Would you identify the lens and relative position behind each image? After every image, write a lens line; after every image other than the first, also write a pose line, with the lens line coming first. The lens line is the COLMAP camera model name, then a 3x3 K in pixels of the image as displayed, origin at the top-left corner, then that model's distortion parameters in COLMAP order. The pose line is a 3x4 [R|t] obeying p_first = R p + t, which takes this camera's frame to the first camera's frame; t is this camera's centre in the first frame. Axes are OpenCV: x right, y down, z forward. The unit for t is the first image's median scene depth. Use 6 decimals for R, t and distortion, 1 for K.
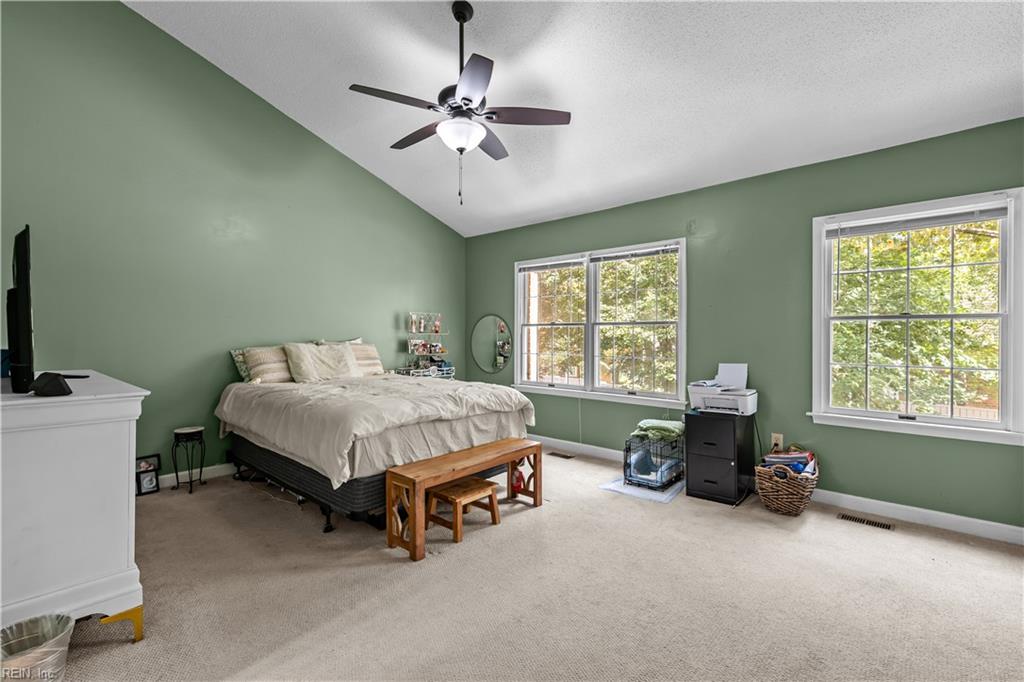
lens RADIAL K [[474.2, 0, 512.3], [0, 474.2, 338.3], [0, 0, 1]] dist [0.010666, -0.000605]
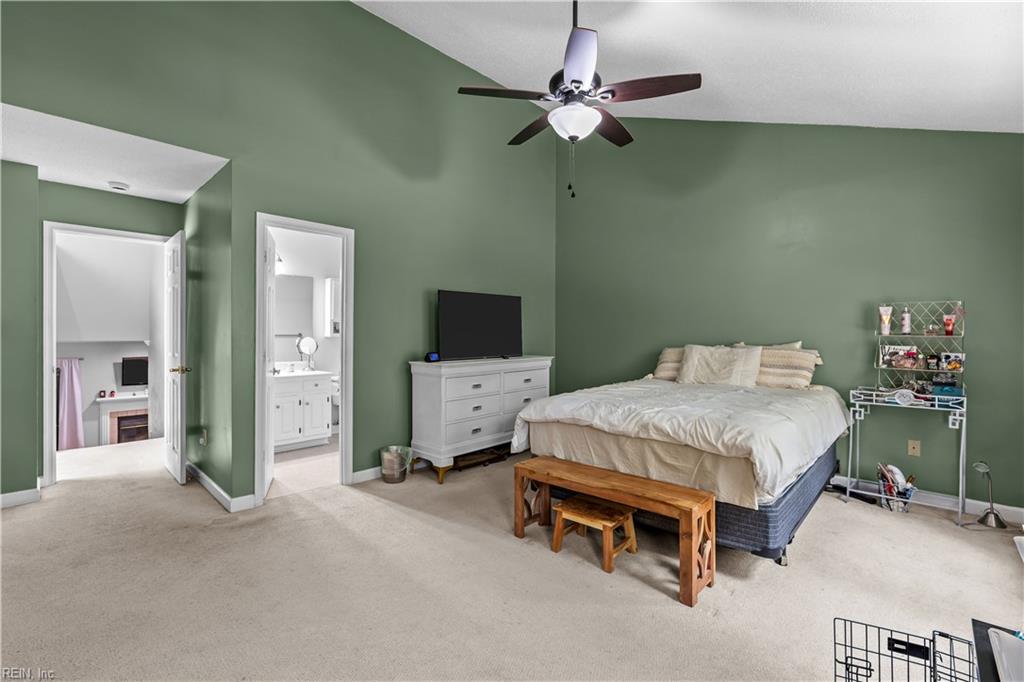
lens RADIAL K [[474.2, 0, 509.7], [0, 474.2, 337.4], [0, 0, 1]] dist [0.010666, -0.000605]
pose [[-0.045907, 0.006244, -0.998926, 0.752831], [-0.010875, 0.999918, 0.006750, -0.010508], [0.998887, 0.011173, -0.045835, 0.835821]]
